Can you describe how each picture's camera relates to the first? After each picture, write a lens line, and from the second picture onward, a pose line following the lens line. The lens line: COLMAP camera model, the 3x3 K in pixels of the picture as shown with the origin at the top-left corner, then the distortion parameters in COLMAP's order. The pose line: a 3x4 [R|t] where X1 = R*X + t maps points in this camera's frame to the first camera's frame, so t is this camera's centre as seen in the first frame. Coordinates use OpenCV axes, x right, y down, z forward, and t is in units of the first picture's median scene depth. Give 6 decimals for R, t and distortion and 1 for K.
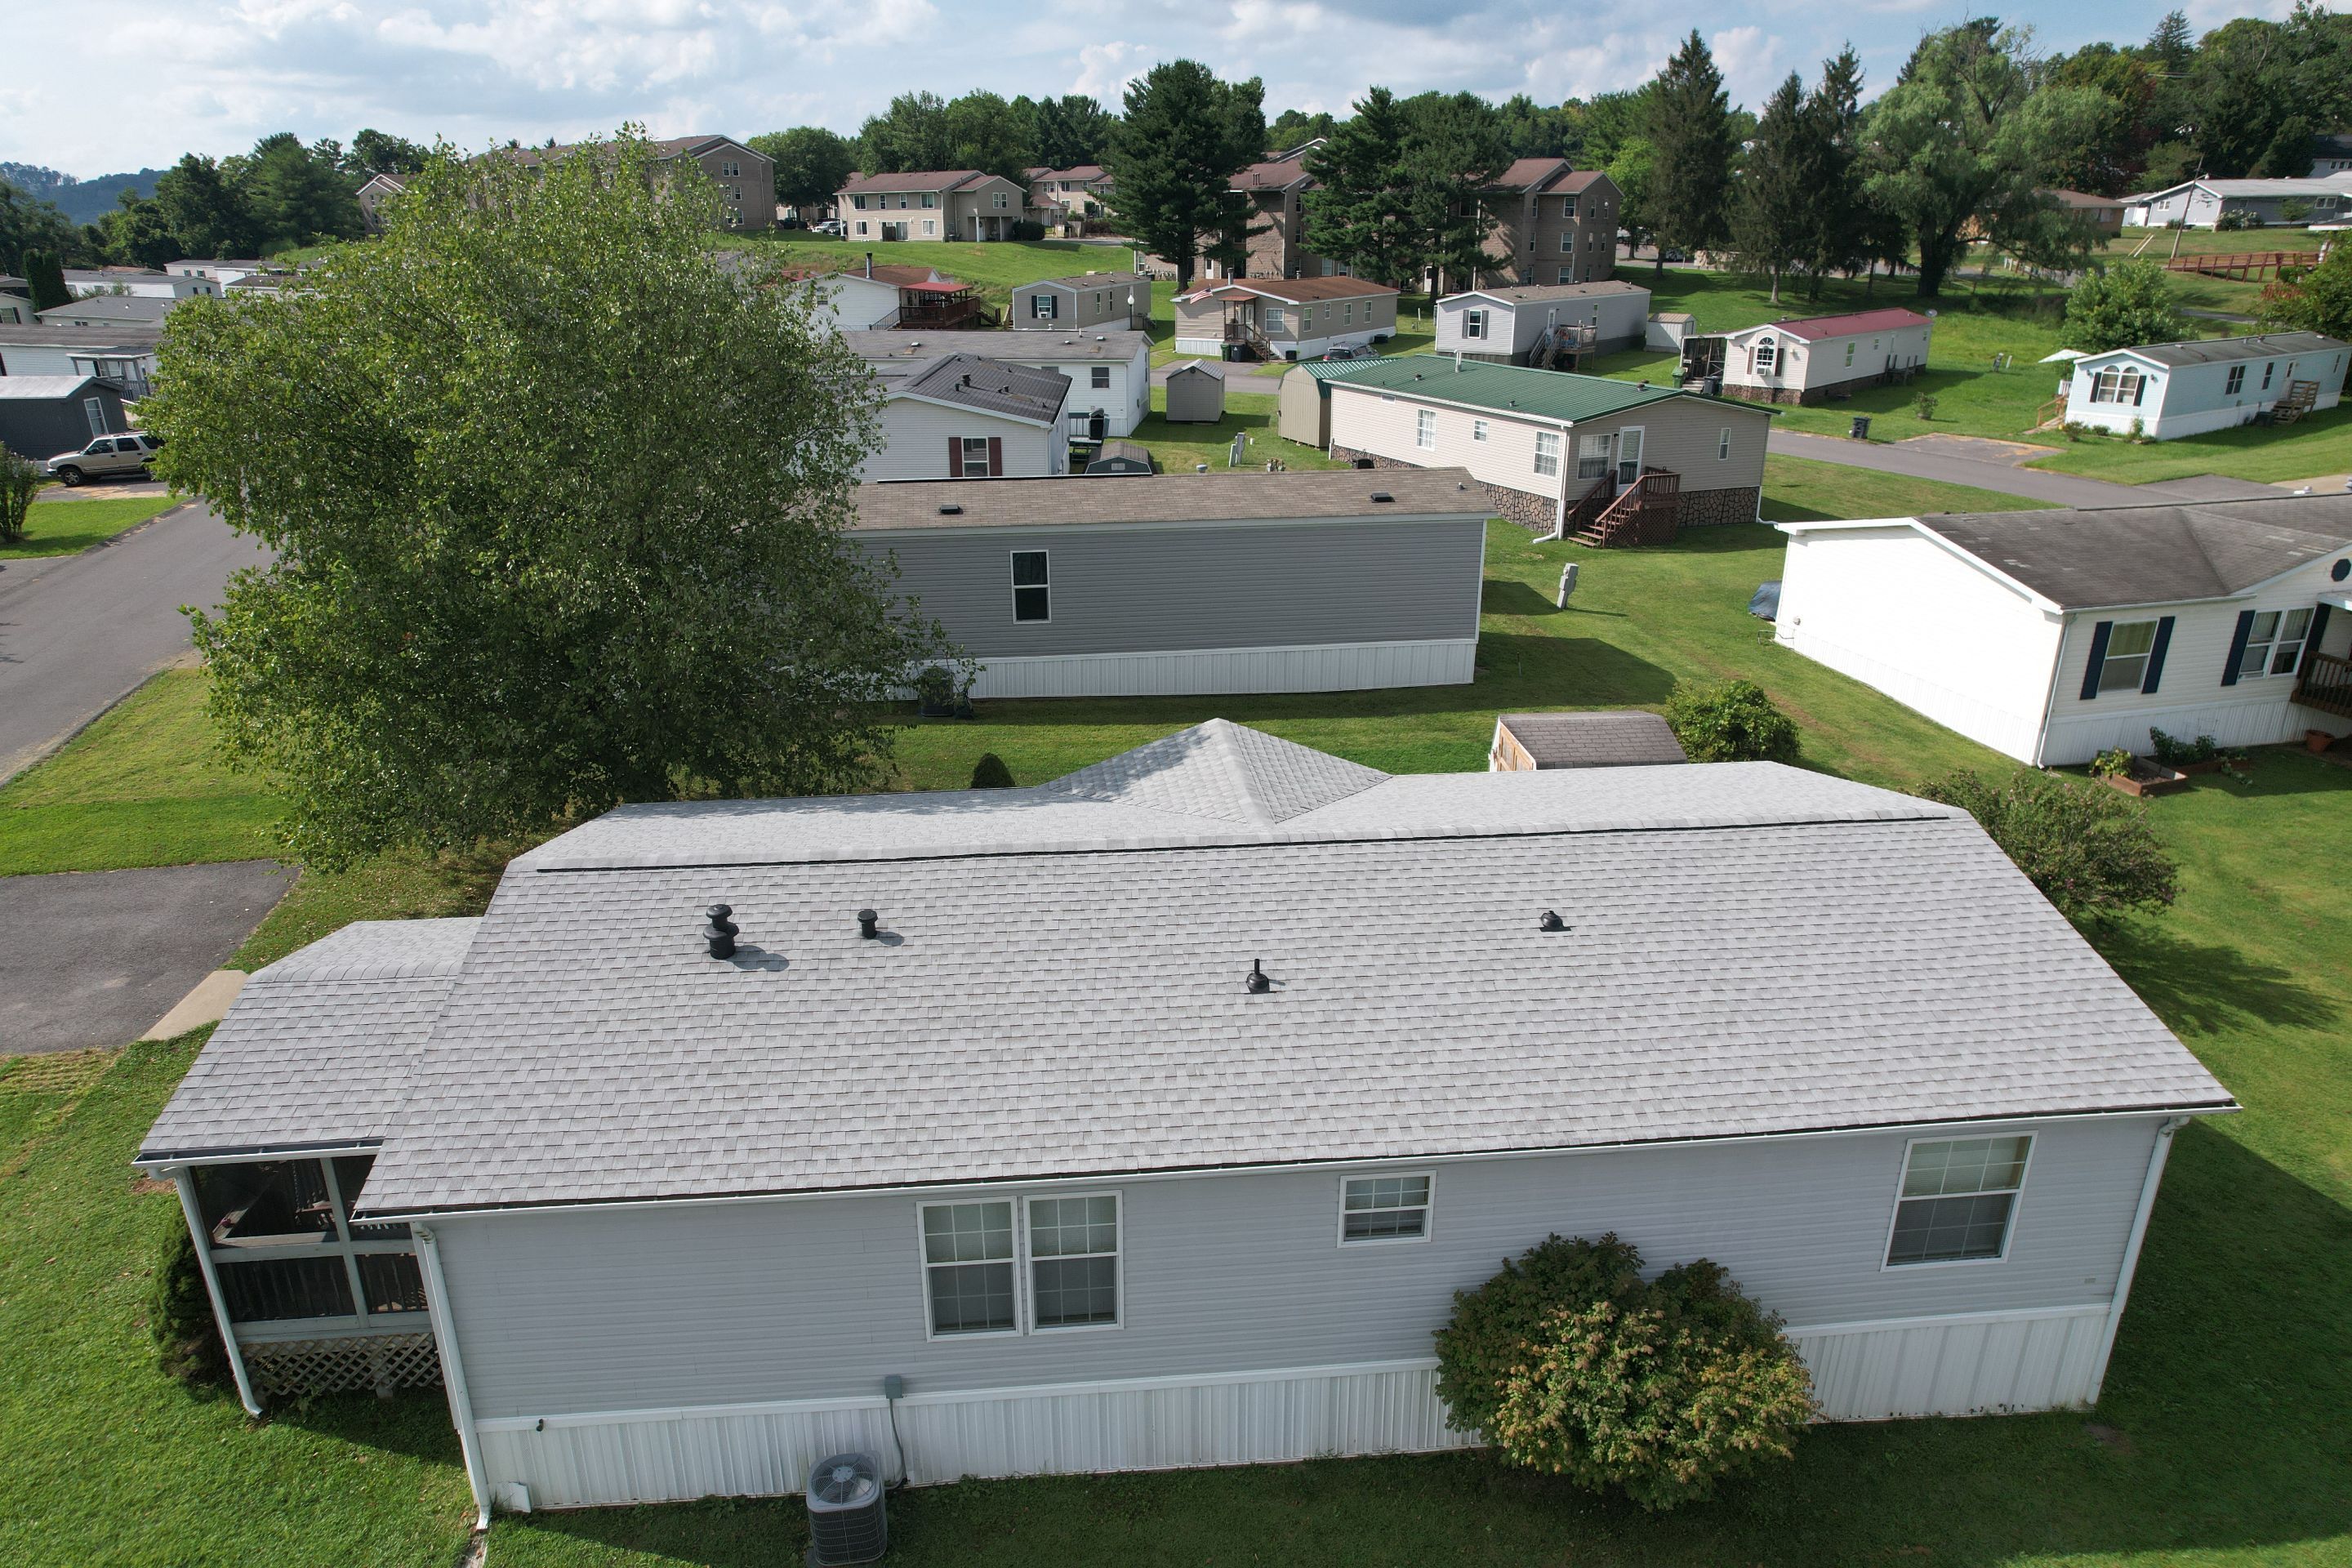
lens RADIAL K [[1499.4, 0, 1180.7], [0, 1499.4, 805.5], [0, 0, 1]] dist [-0.068693, 0.053716]
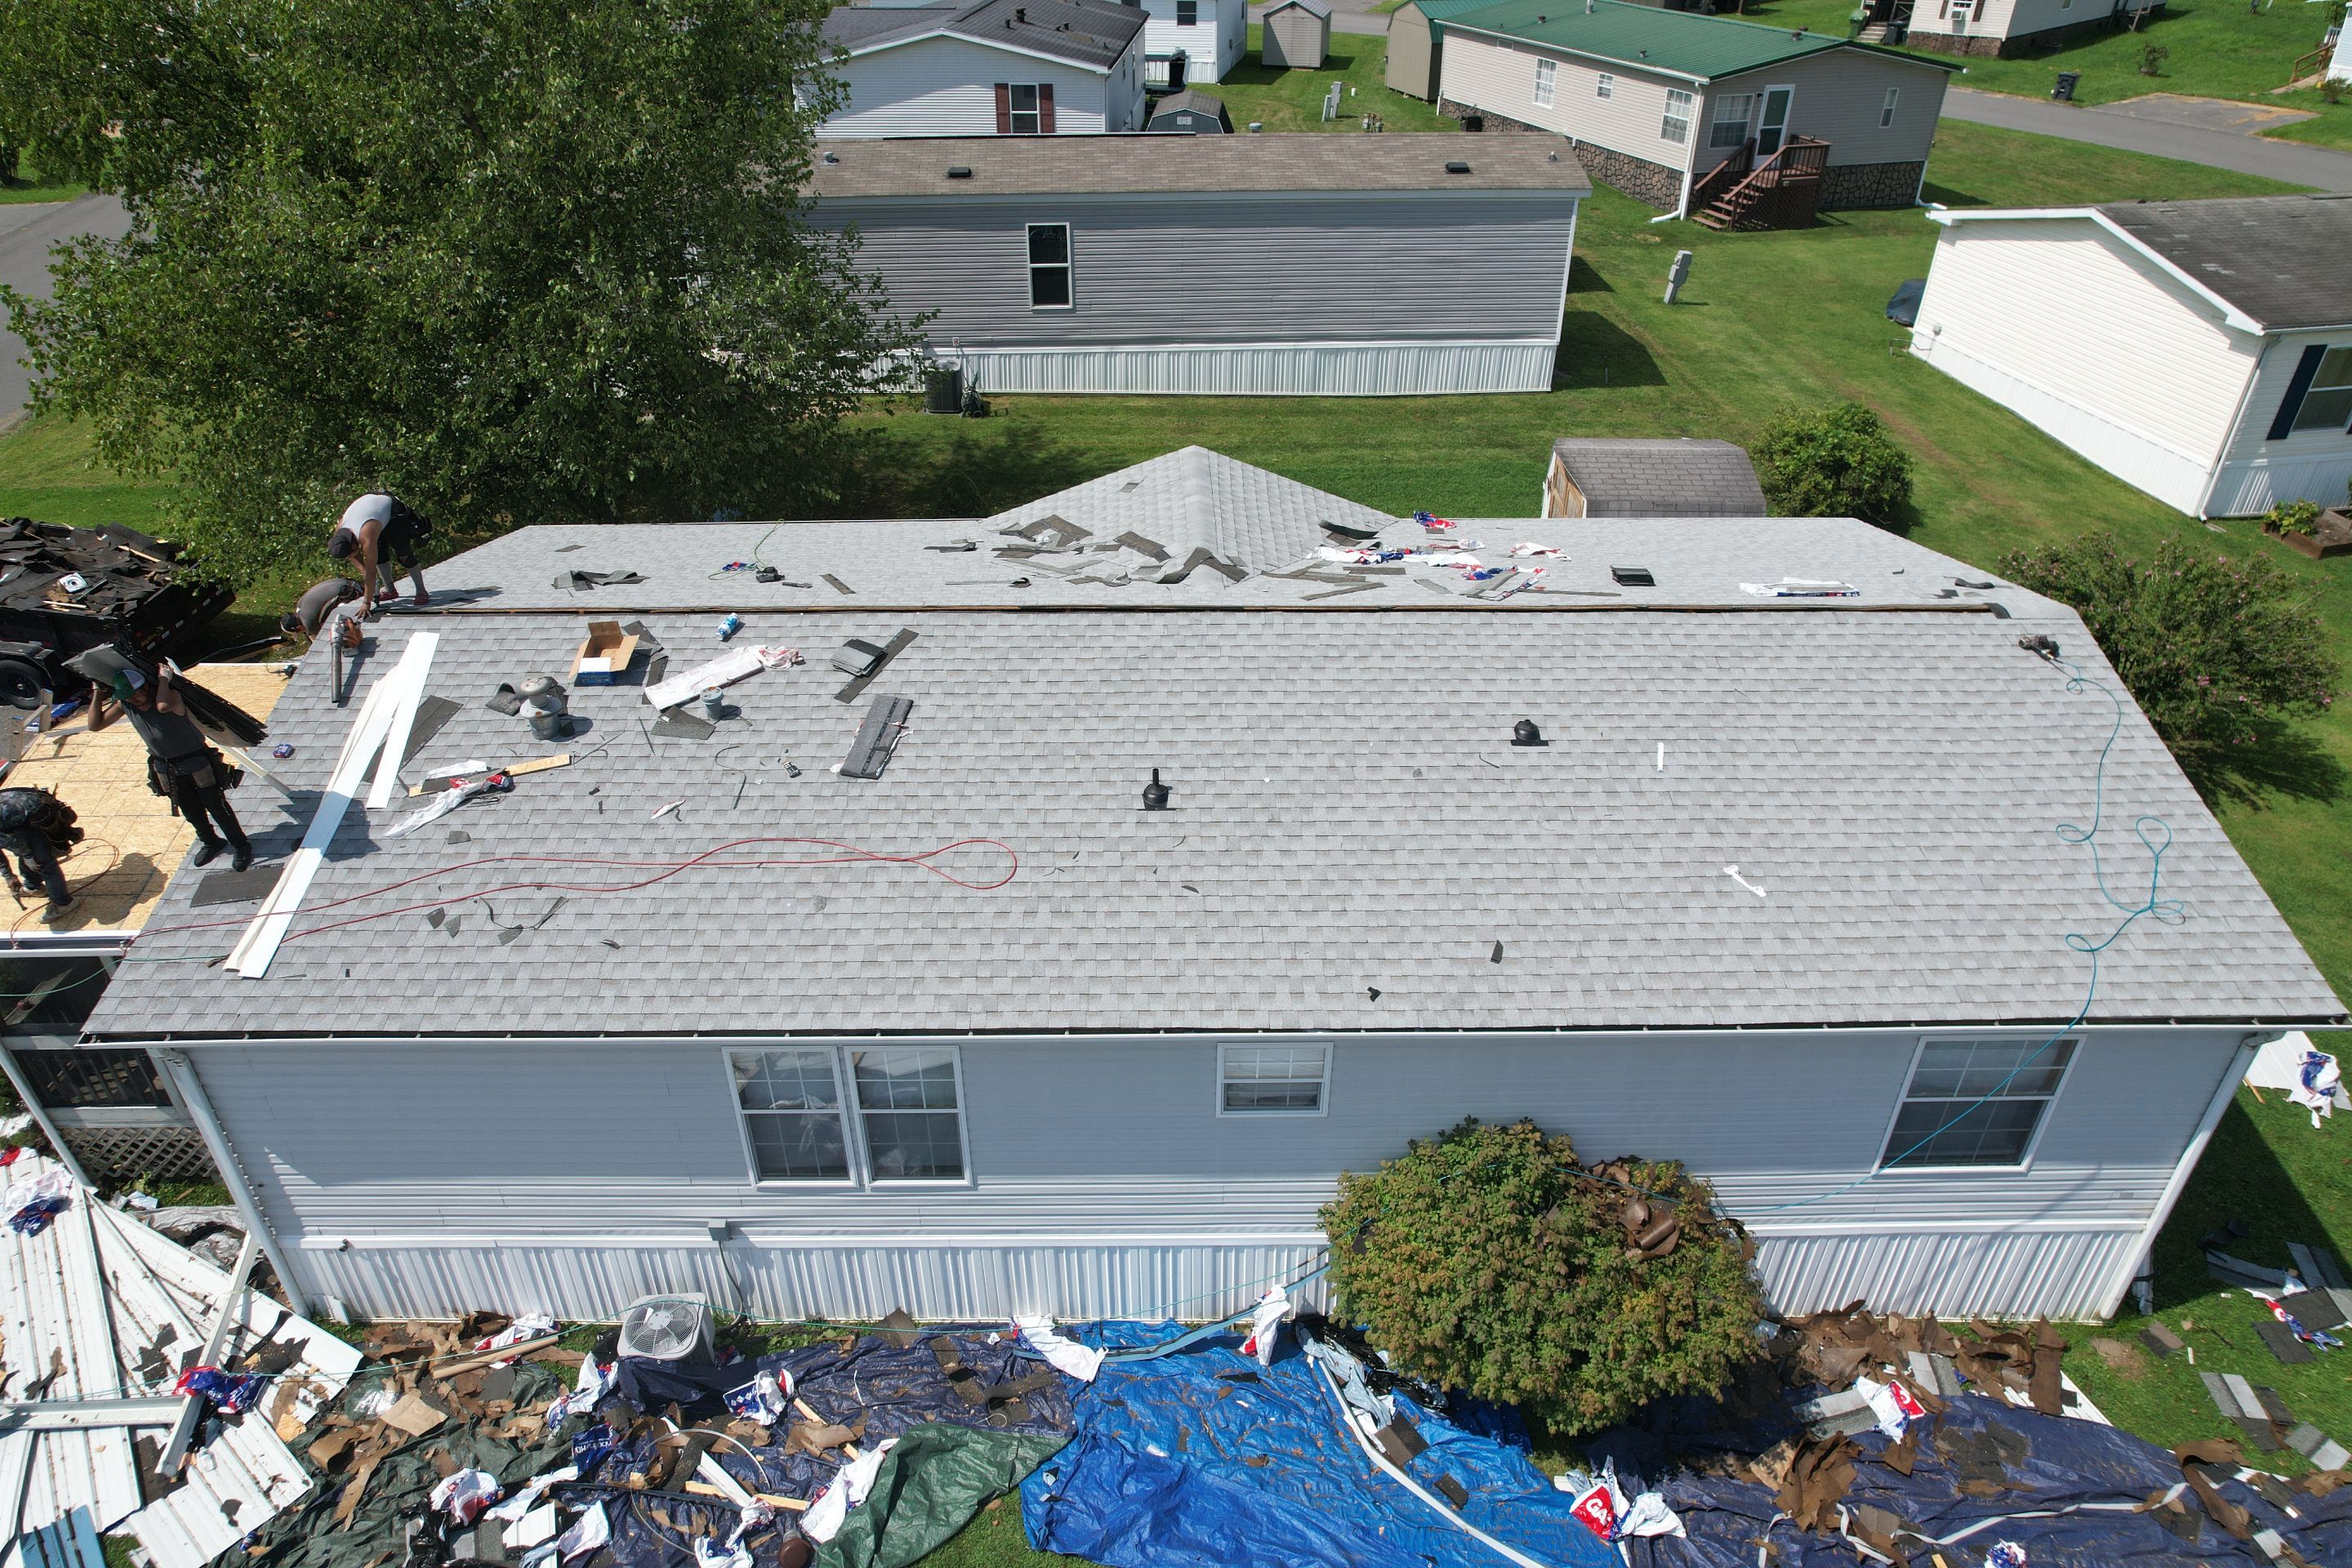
lens RADIAL K [[1499.4, 0, 1173.9], [0, 1499.4, 808.2], [0, 0, 1]] dist [-0.068693, 0.053716]
pose [[0.996261, 0.050004, -0.070448, 0.110360], [-0.033806, 0.976086, 0.214739, -0.051120], [0.079501, -0.211555, 0.974127, 0.163738]]
